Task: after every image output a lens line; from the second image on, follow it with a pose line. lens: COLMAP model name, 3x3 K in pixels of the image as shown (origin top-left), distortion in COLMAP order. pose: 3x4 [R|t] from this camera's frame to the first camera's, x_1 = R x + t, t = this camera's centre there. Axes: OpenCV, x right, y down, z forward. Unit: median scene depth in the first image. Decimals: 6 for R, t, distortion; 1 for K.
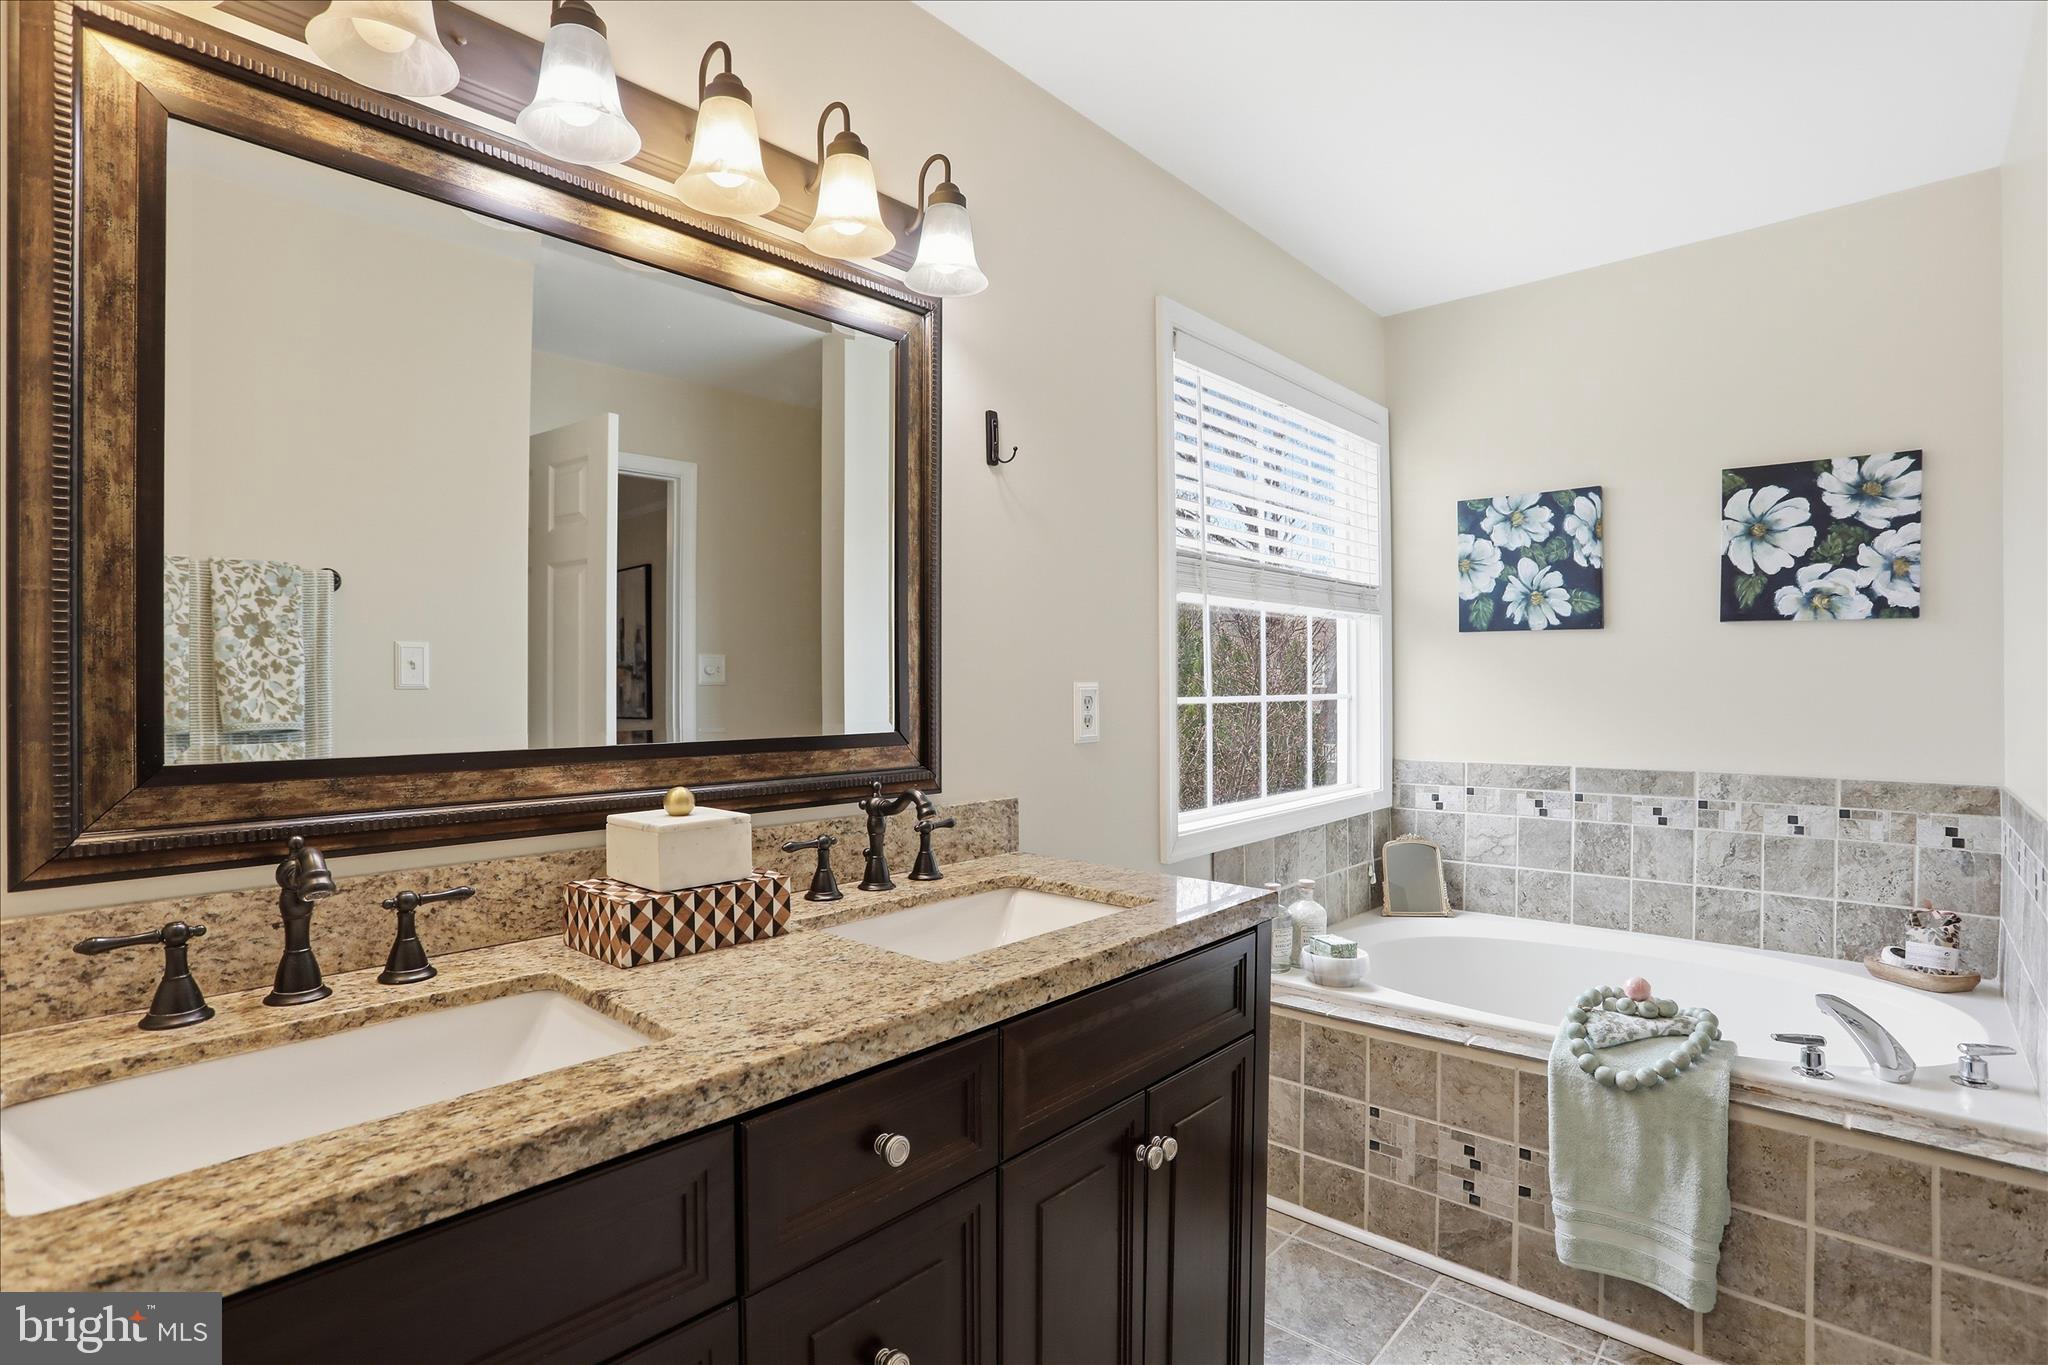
lens RADIAL K [[1015.1, 0, 1010.1], [0, 1015.1, 683.4], [0, 0, 1]] dist [-0.068069, 0.023921]
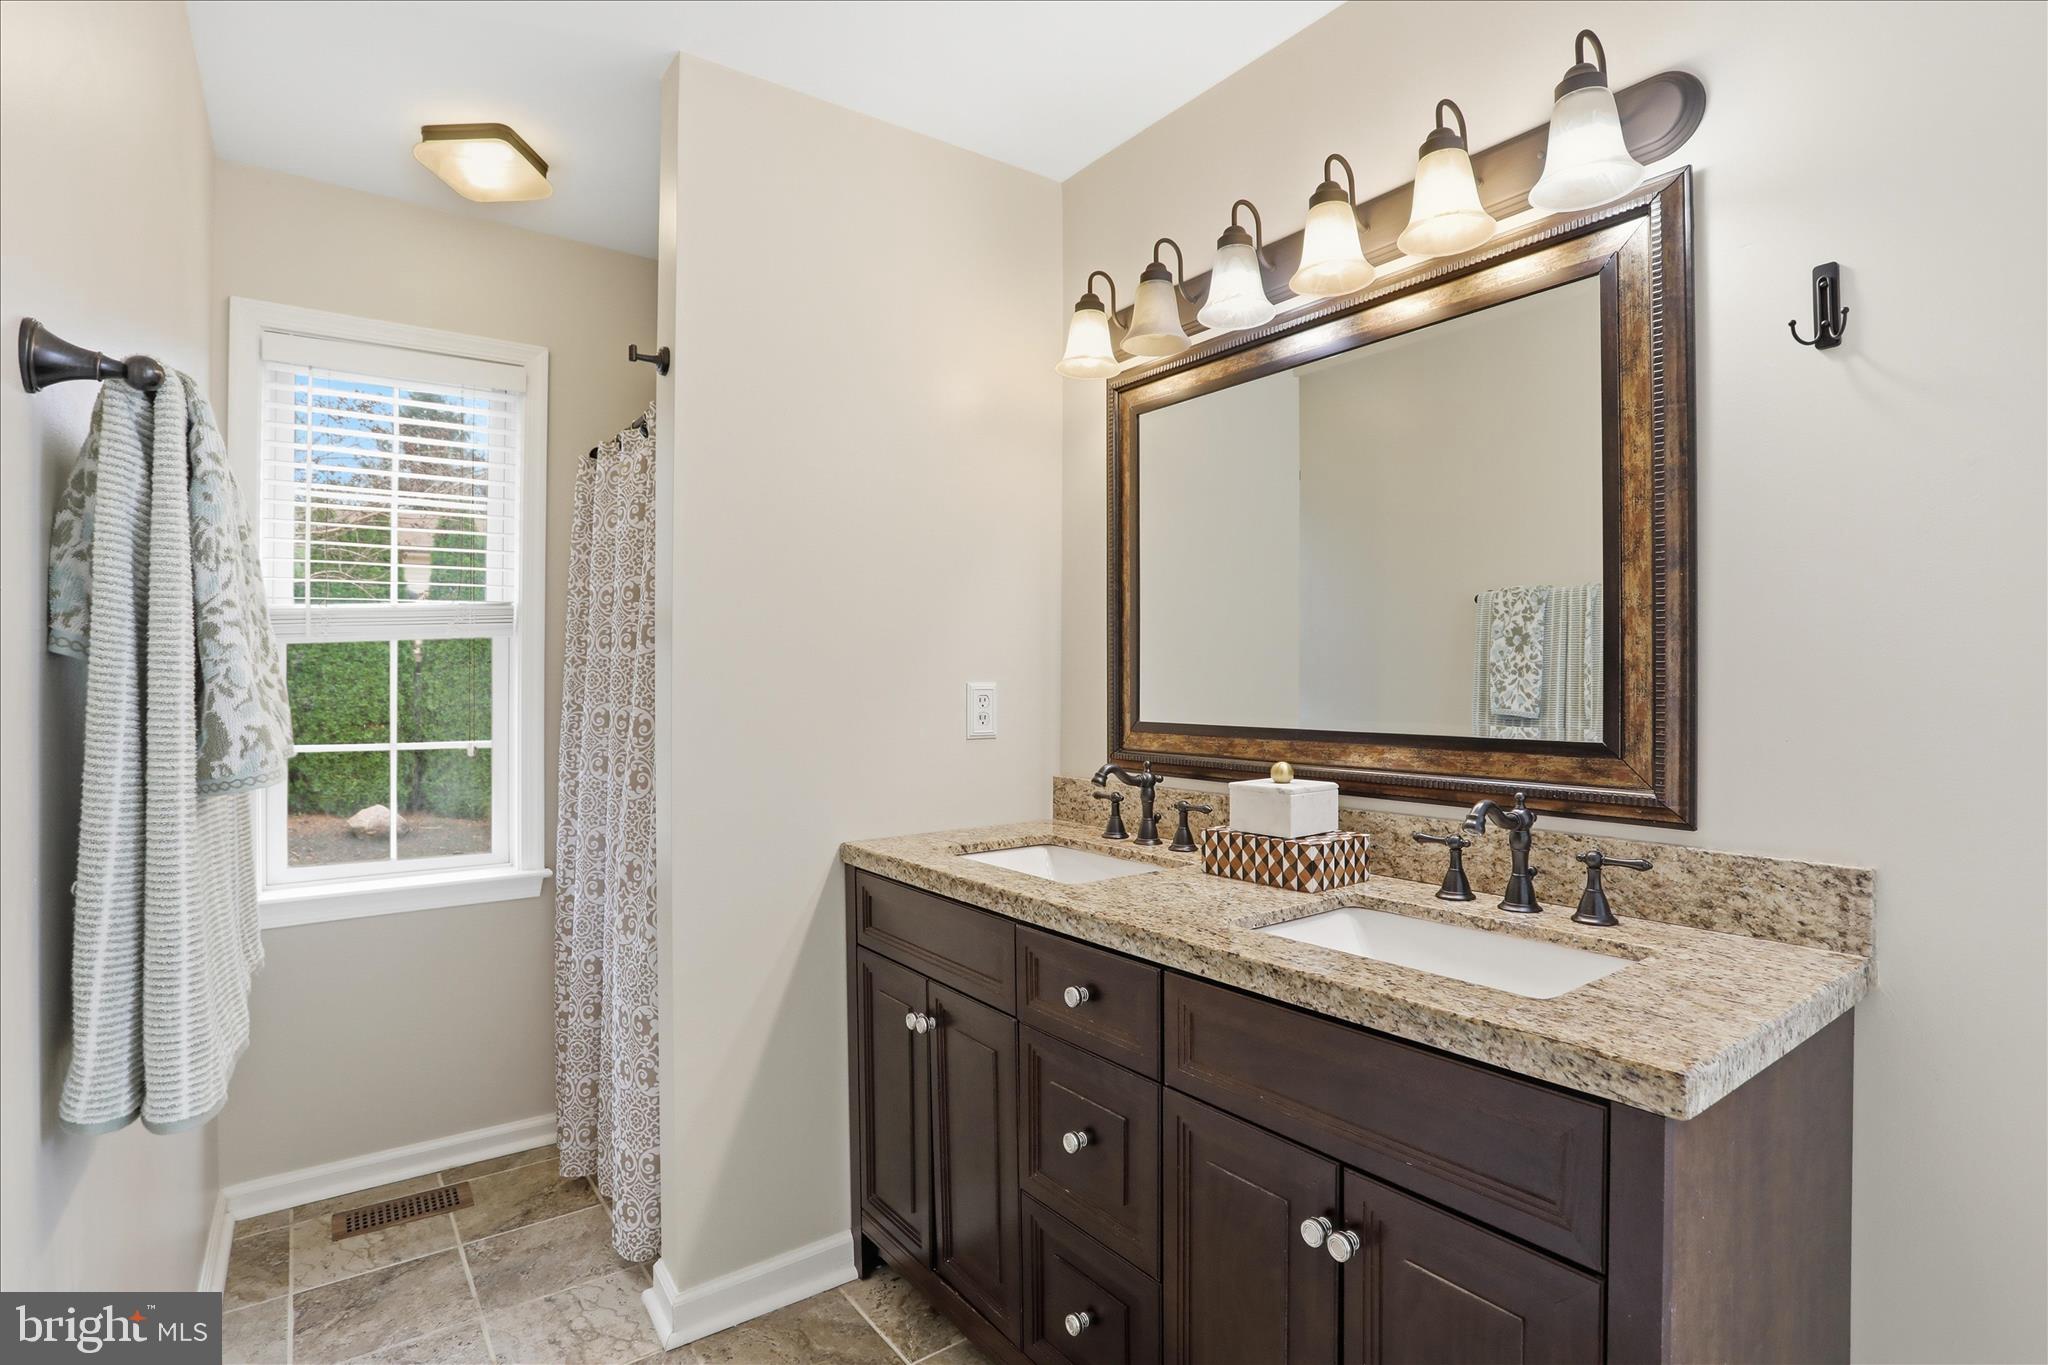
lens RADIAL K [[1015.1, 0, 1025.2], [0, 1015.1, 680.0], [0, 0, 1]] dist [-0.068069, 0.023921]
pose [[-0.190962, 0.004779, -0.981586, 0.937704], [0.004125, 0.999983, 0.004066, -0.010611], [0.981589, -0.003273, -0.190979, 0.827196]]
